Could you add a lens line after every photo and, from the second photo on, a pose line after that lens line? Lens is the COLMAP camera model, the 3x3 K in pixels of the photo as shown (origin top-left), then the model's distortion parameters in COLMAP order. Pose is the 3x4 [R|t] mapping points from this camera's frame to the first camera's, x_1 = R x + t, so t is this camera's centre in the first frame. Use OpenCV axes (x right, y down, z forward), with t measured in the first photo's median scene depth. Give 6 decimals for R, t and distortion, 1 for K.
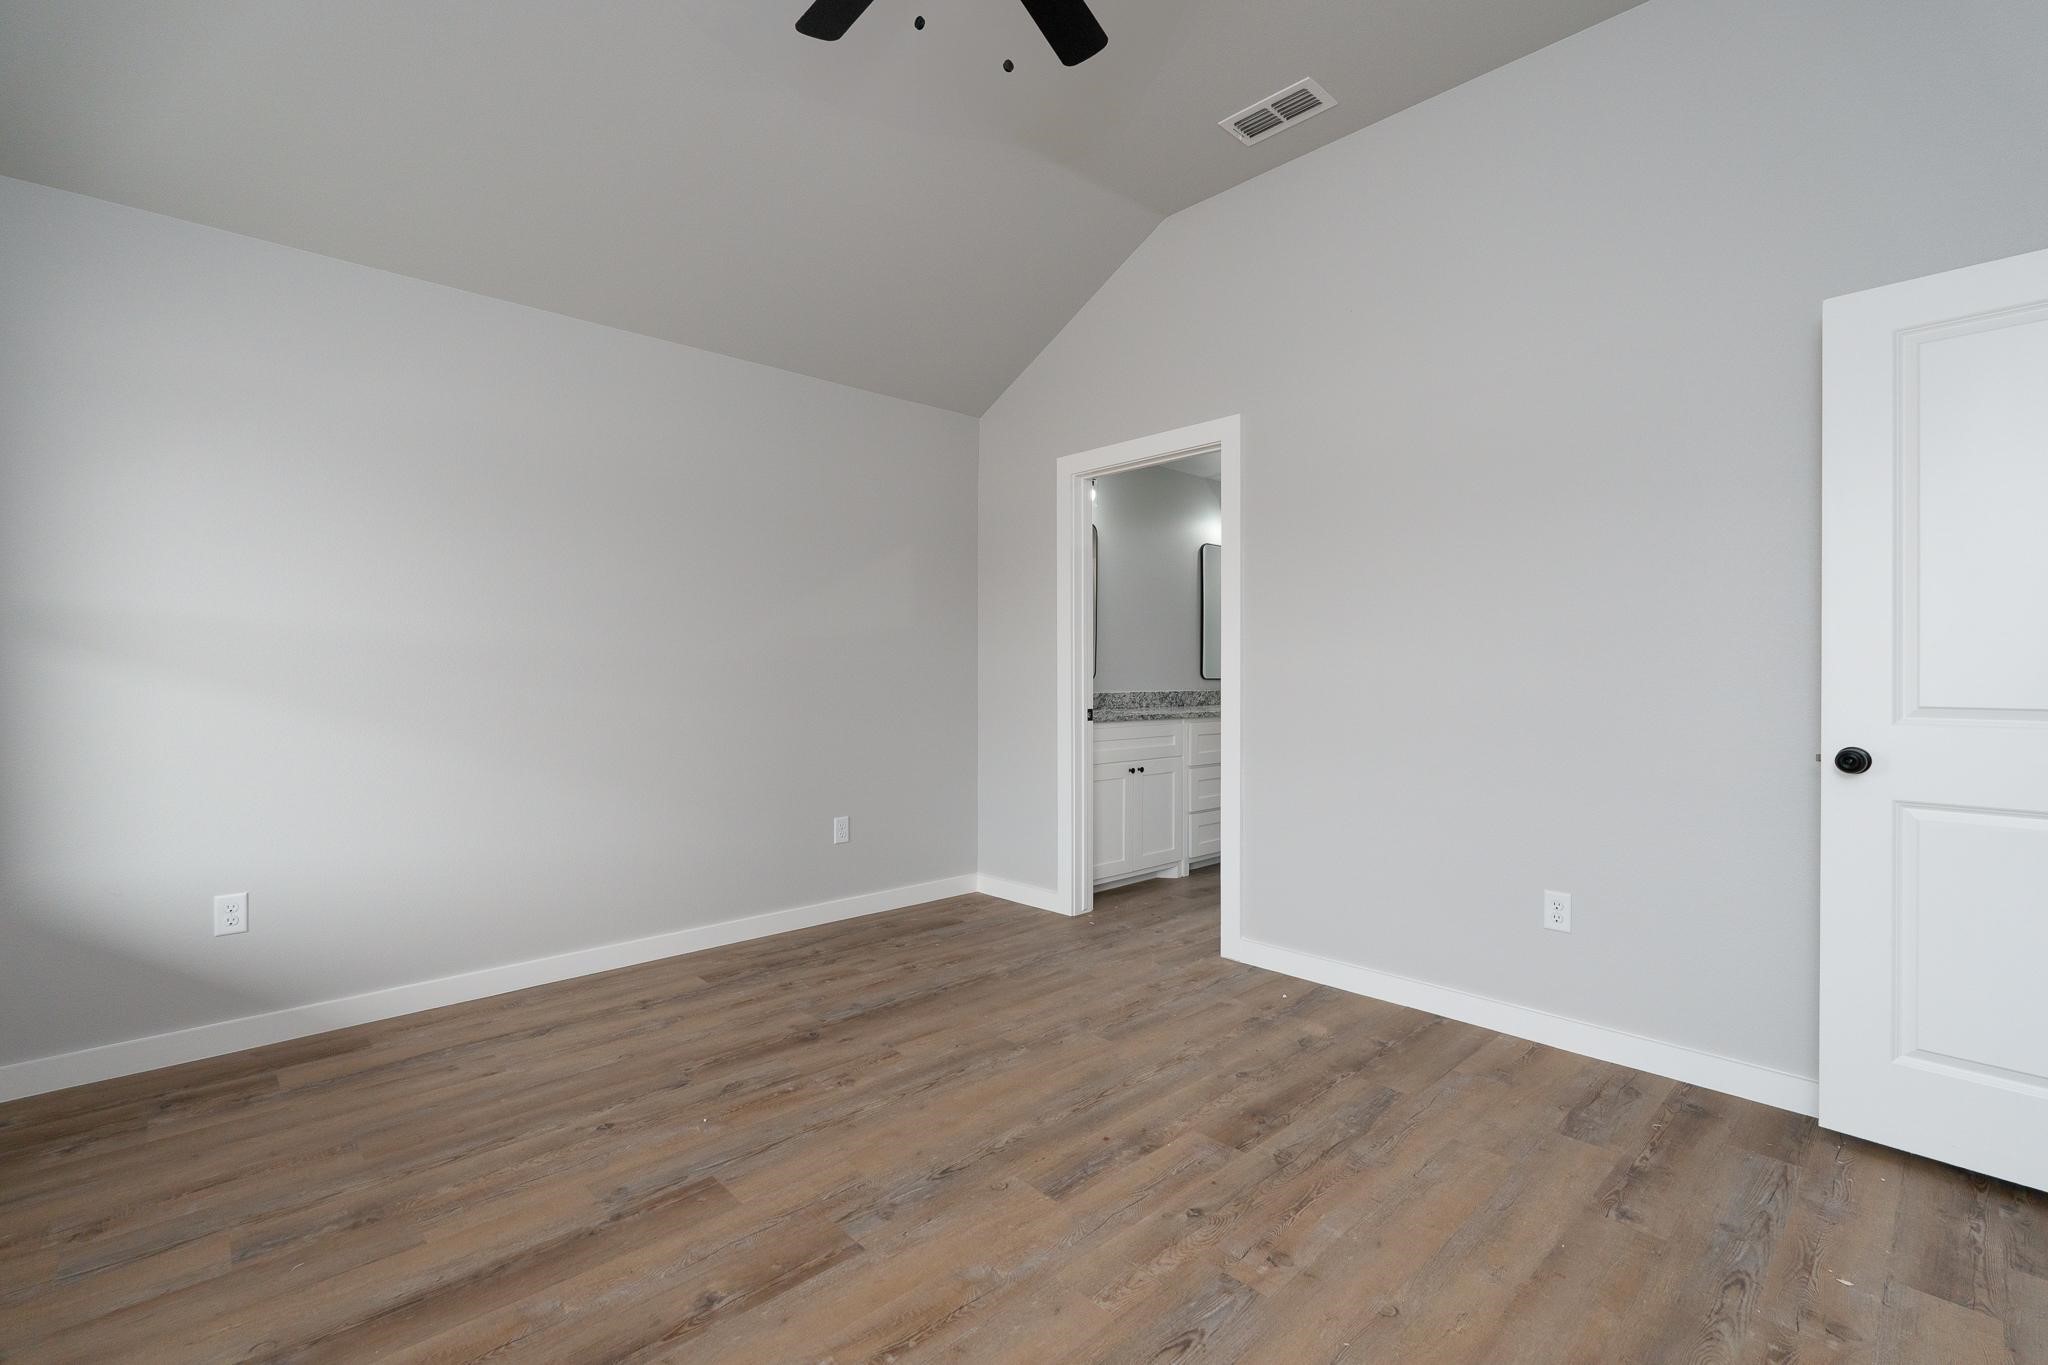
lens RADIAL K [[908.6, 0, 1025.9], [0, 908.6, 695.0], [0, 0, 1]] dist [-0.004760, -0.001290]
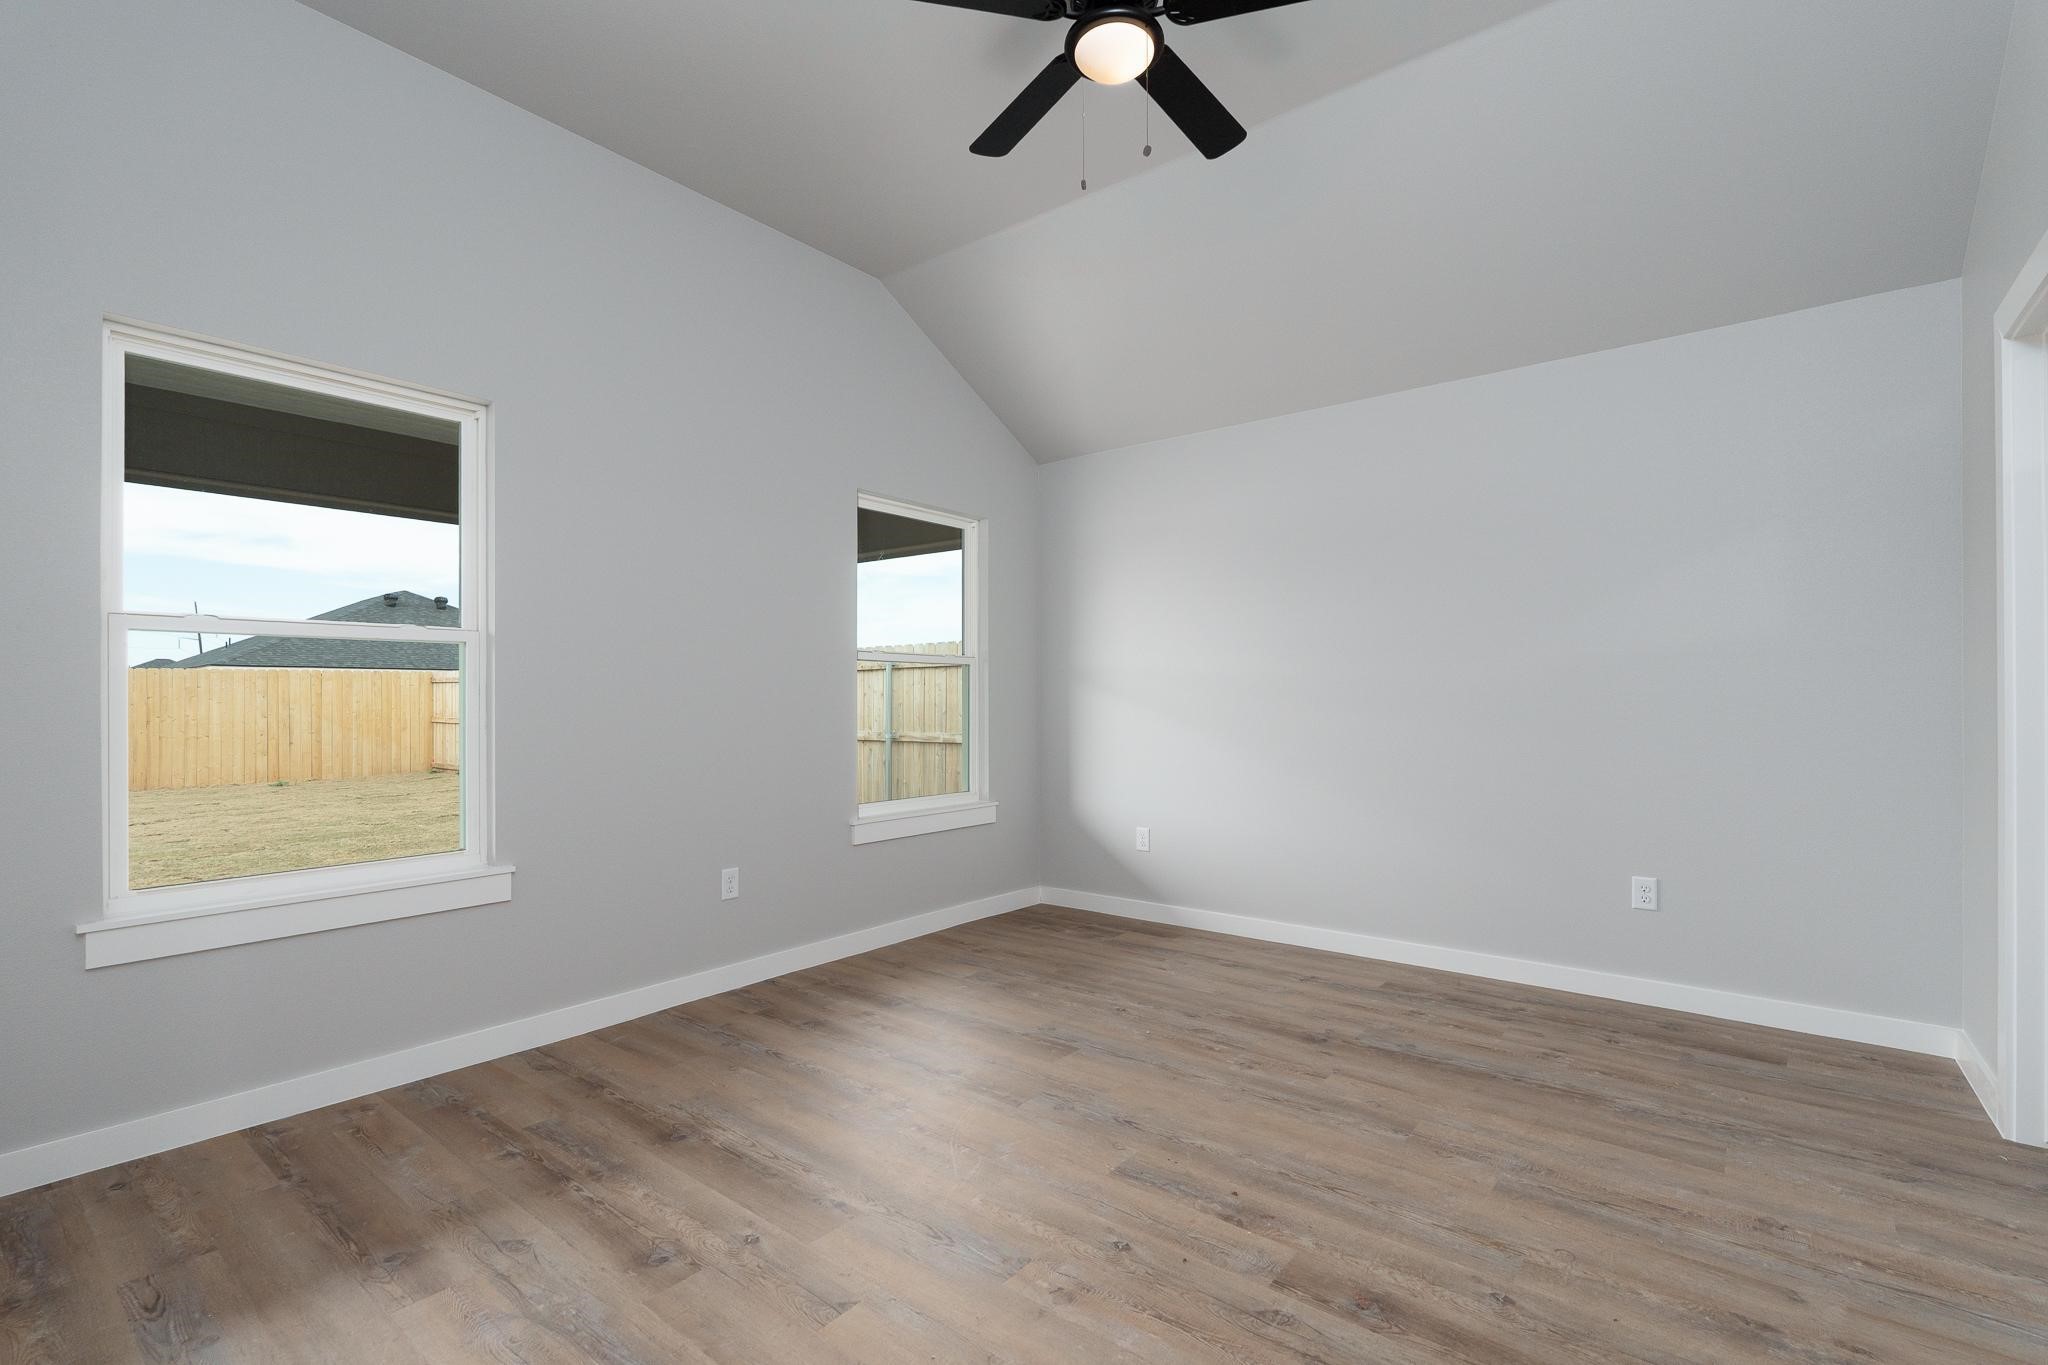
lens RADIAL K [[908.6, 0, 1025.9], [0, 908.6, 695.0], [0, 0, 1]] dist [-0.004760, -0.001290]
pose [[0.149484, -0.005659, -0.988748, 0.761350], [-0.023574, 0.999679, -0.009286, -0.011025], [0.988483, 0.024697, 0.149303, 0.486543]]
